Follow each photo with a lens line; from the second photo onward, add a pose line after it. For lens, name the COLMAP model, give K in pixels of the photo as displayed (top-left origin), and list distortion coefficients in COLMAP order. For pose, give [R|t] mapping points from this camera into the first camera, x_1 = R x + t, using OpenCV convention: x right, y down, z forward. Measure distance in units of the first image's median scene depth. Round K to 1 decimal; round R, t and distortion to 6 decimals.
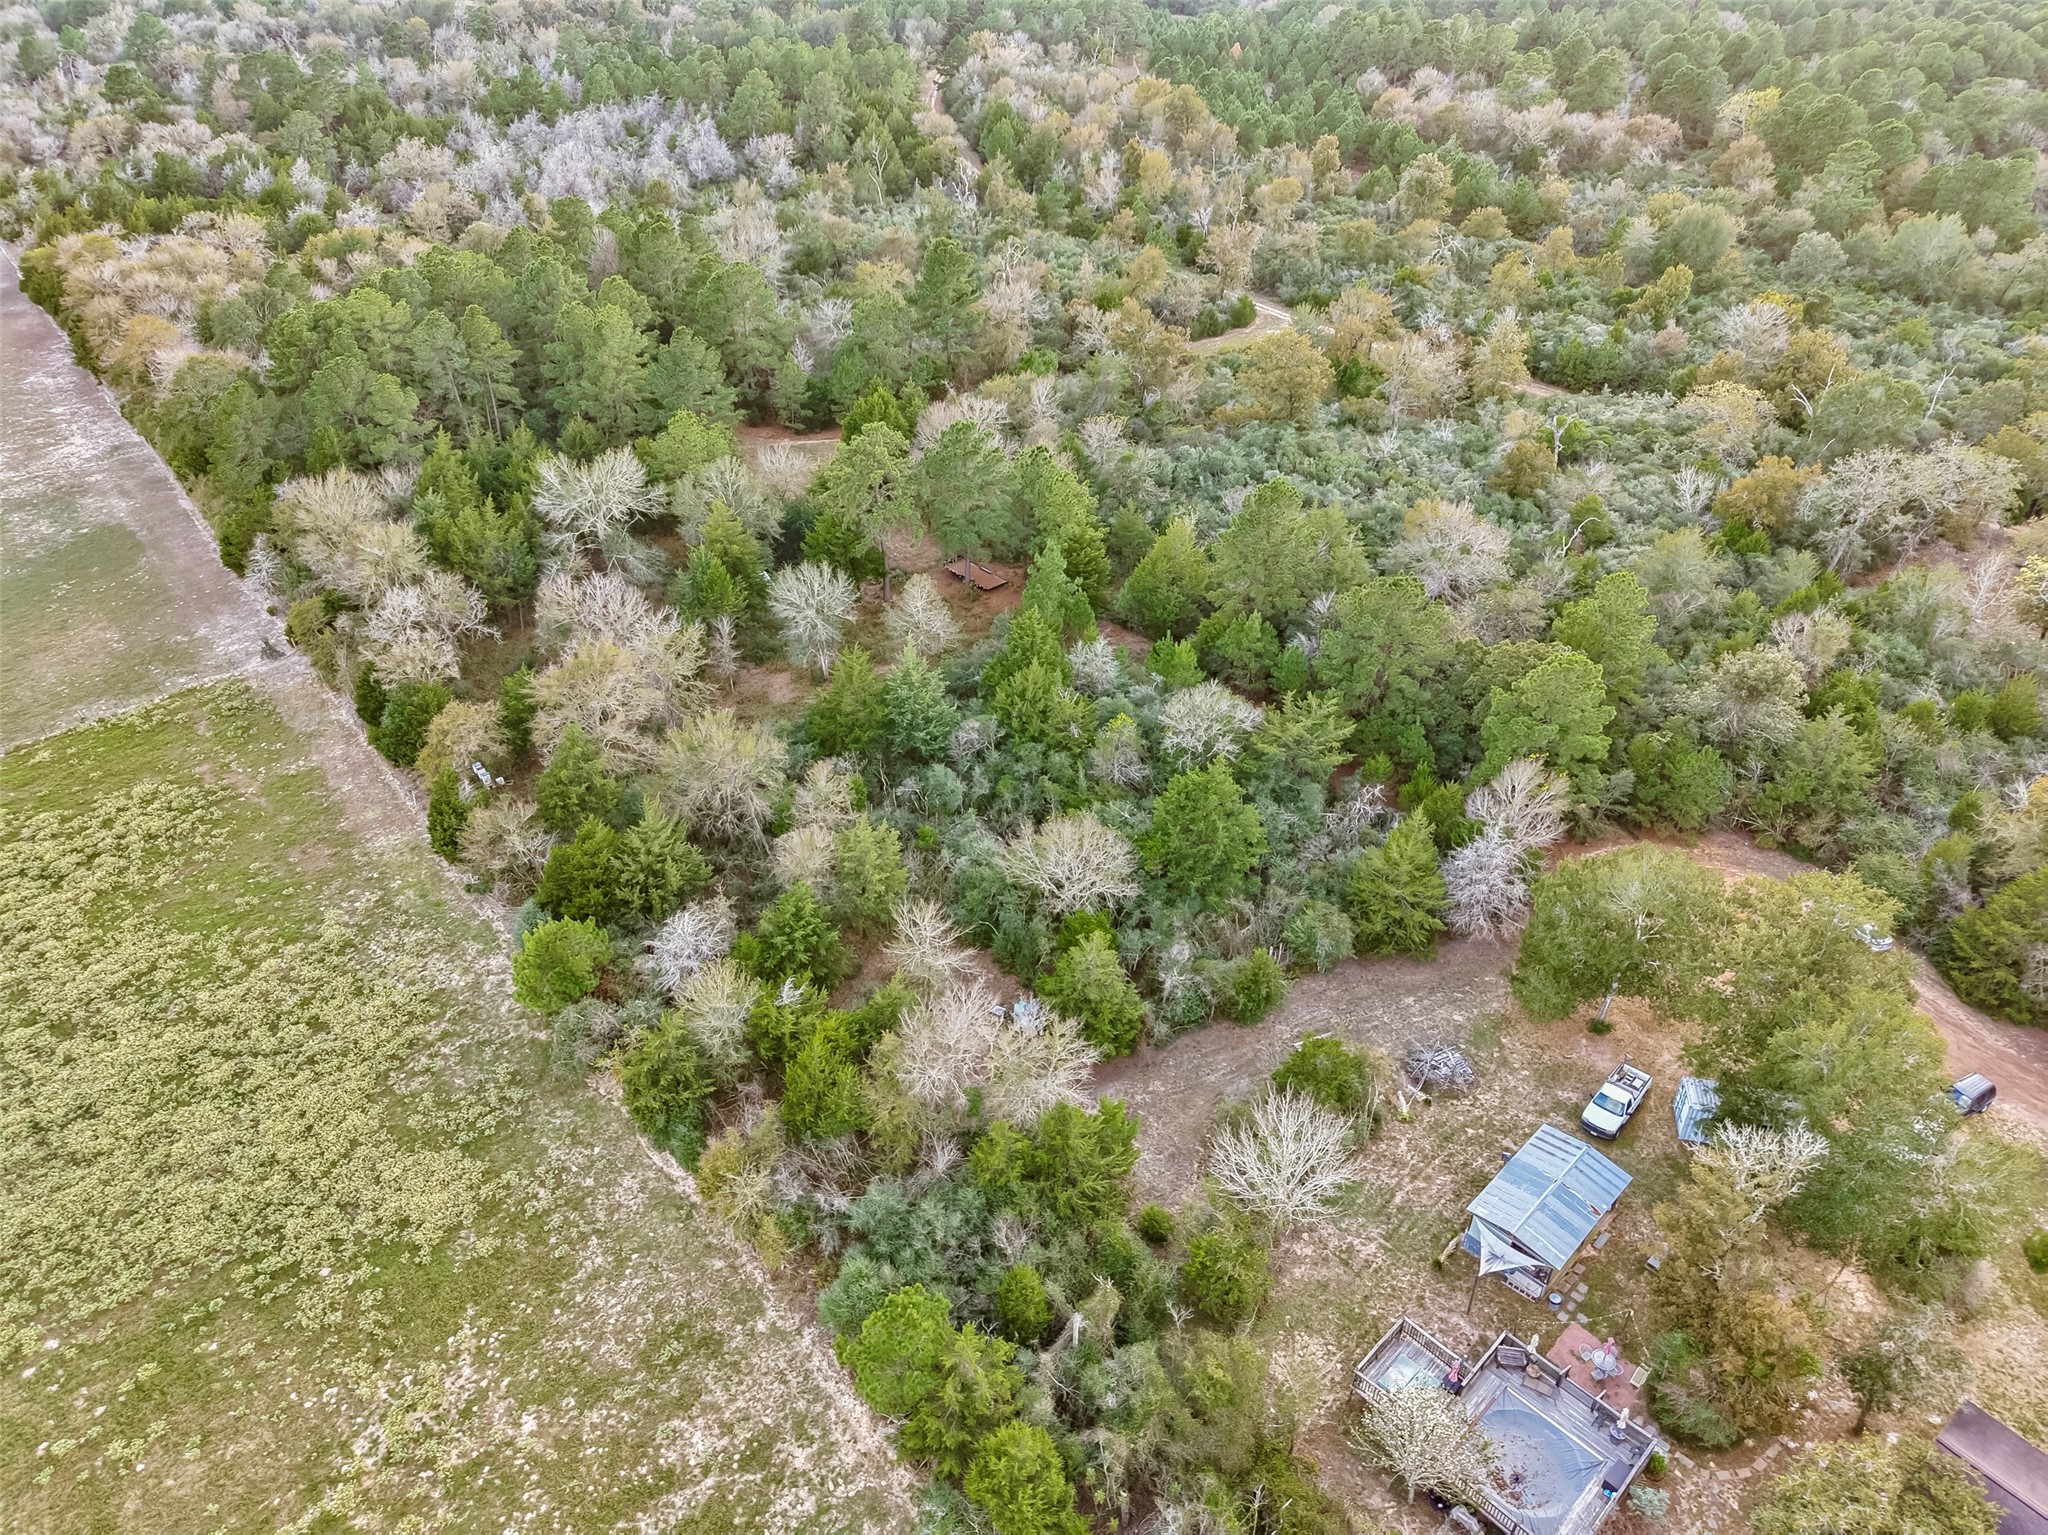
lens RADIAL K [[1372.0, 0, 1018.0], [0, 1372.0, 769.4], [0, 0, 1]] dist [0.009141, -0.005379]
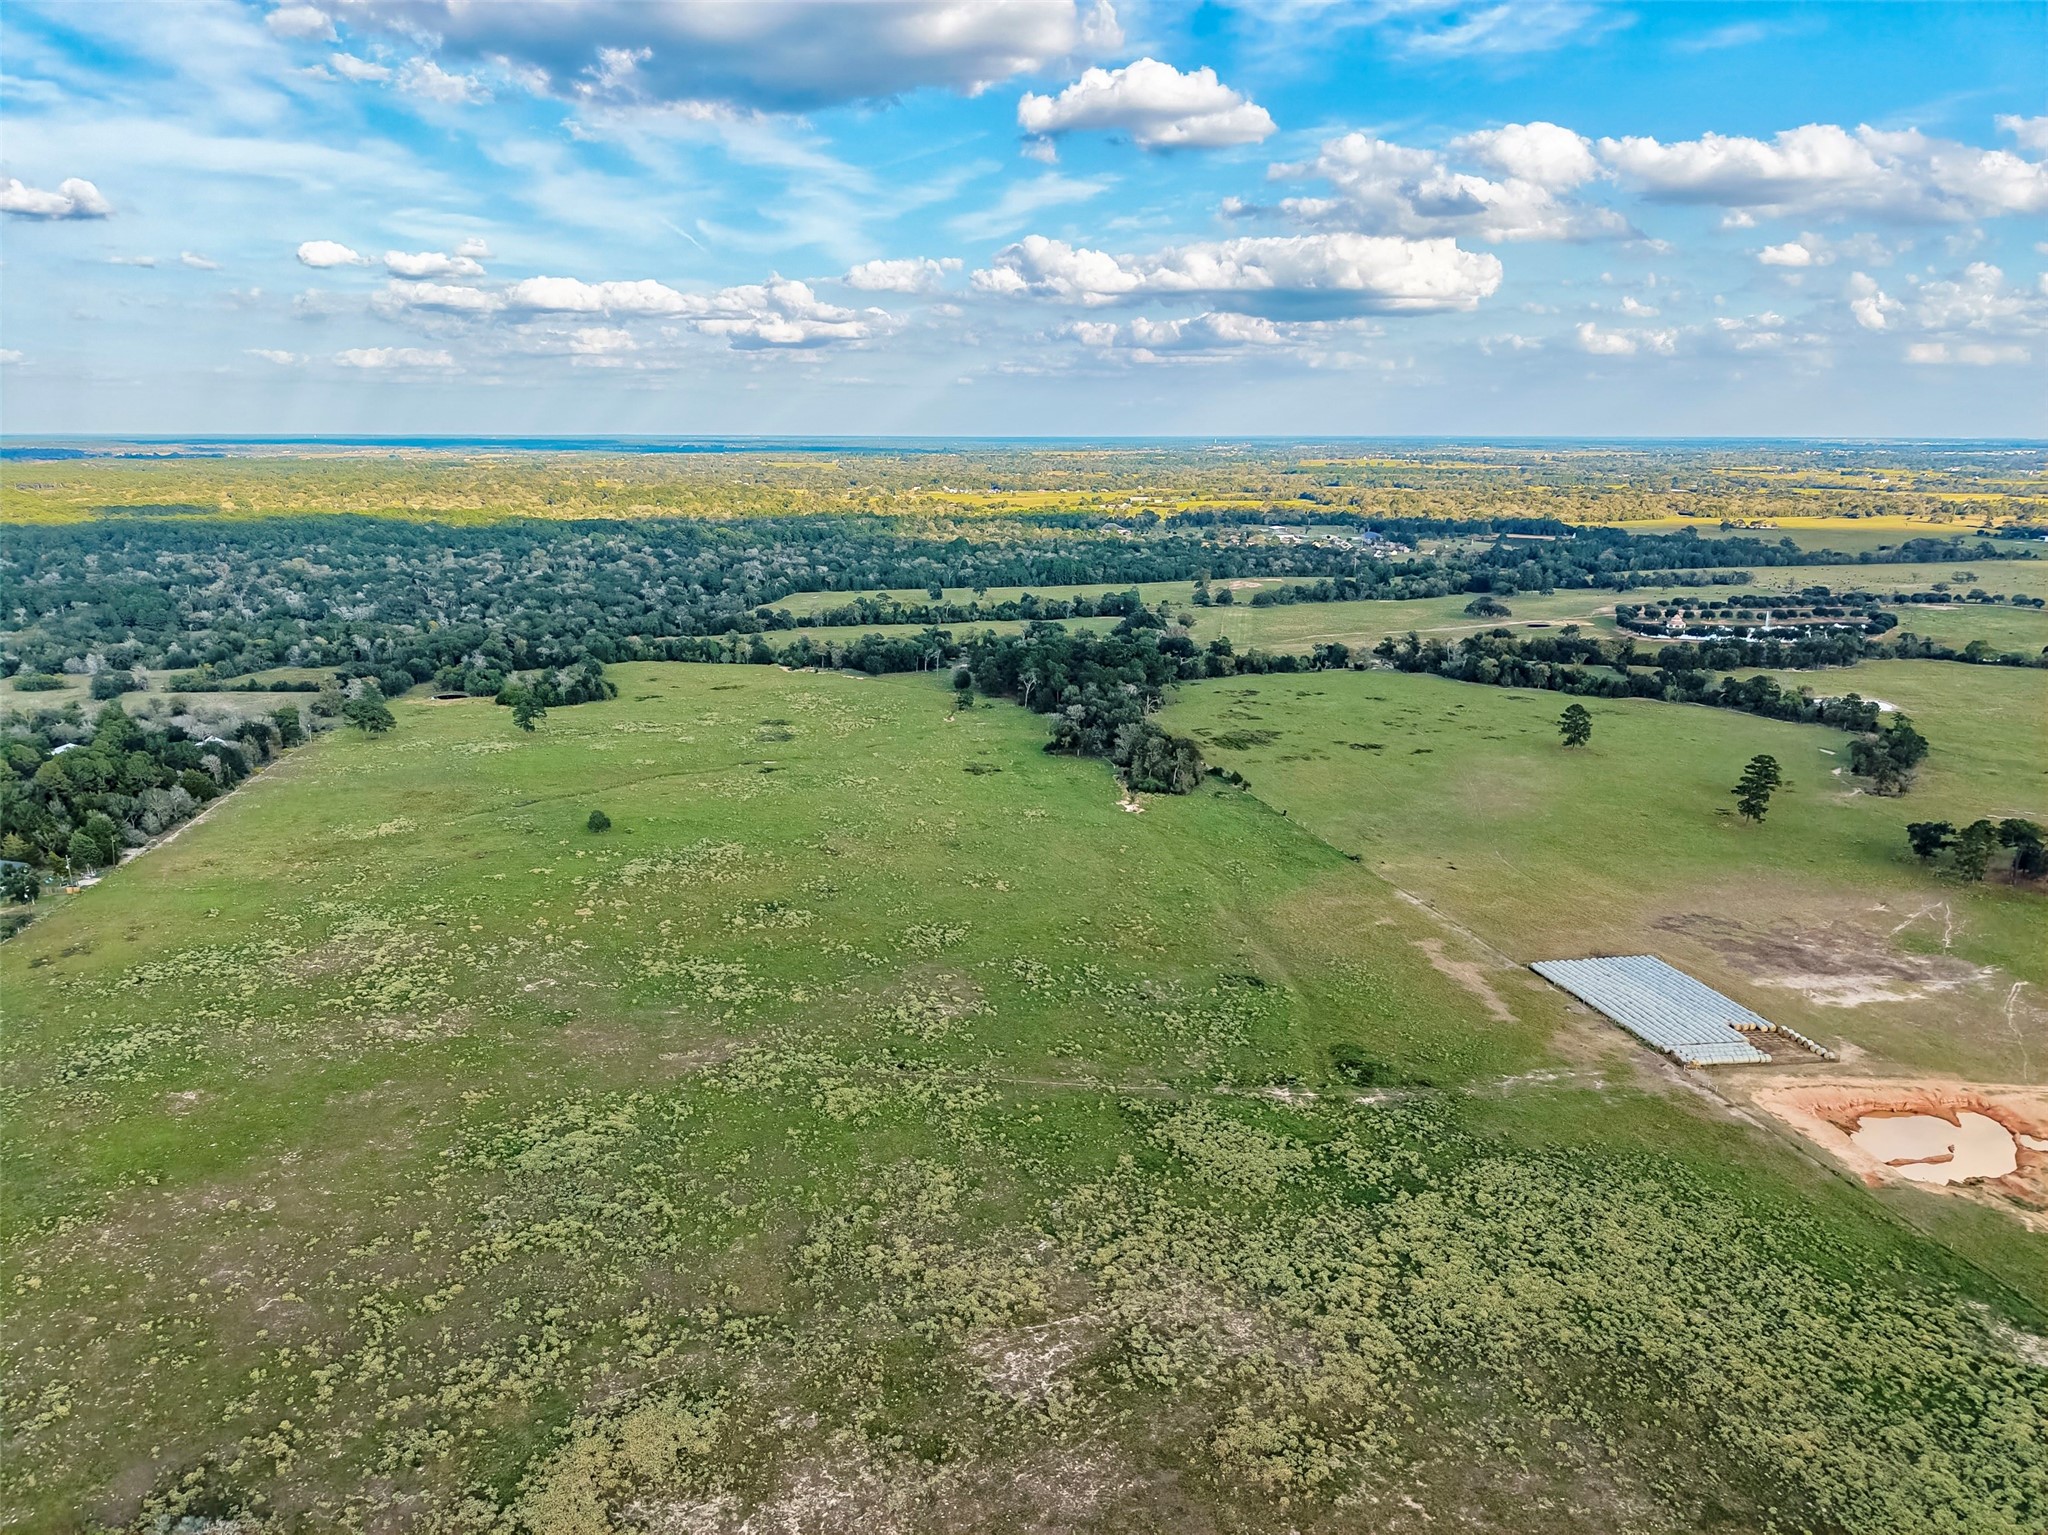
lens RADIAL K [[1369.4, 0, 1024.4], [0, 1369.4, 767.6], [0, 0, 1]] dist [0.009978, -0.005035]
pose [[-0.465202, 0.214392, -0.858850, 1.305257], [-0.504112, 0.733364, 0.456123, -0.697385], [0.727639, 0.645146, -0.233084, -0.231662]]
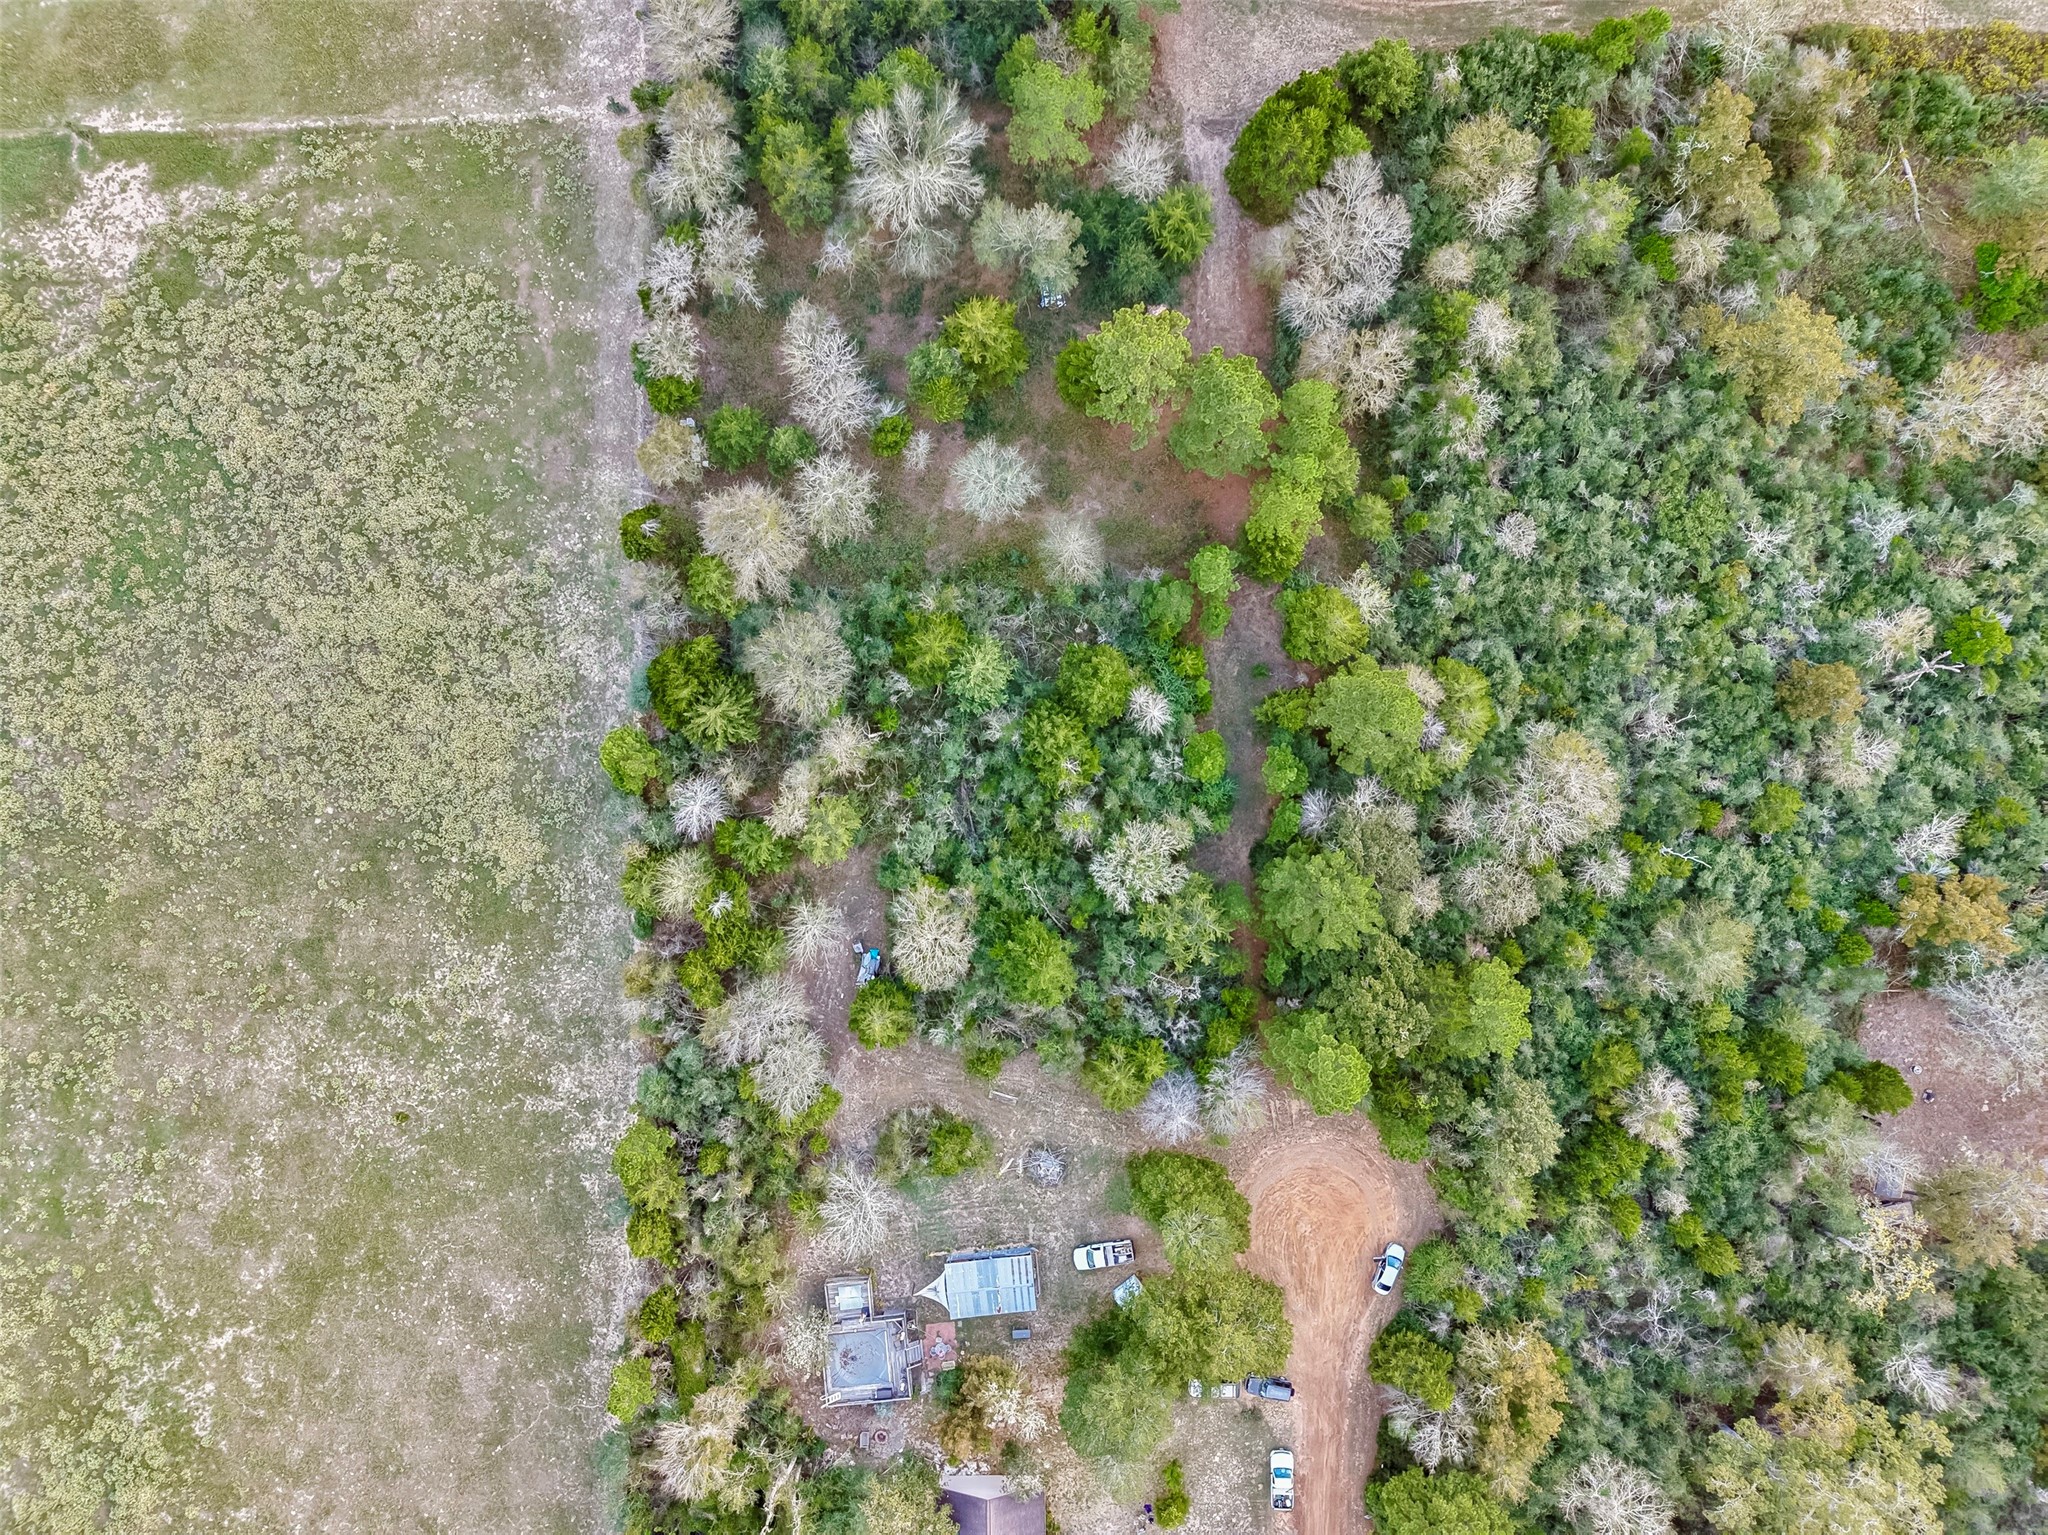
lens RADIAL K [[1409.5, 0, 1027.7], [0, 1409.5, 766.5], [0, 0, 1]] dist [0.008074, -0.002002]
pose [[0.784671, 0.619881, -0.006263, 0.016313], [-0.349752, 0.451026, 0.821127, -1.124472], [0.511826, -0.642124, 0.570712, 0.312419]]
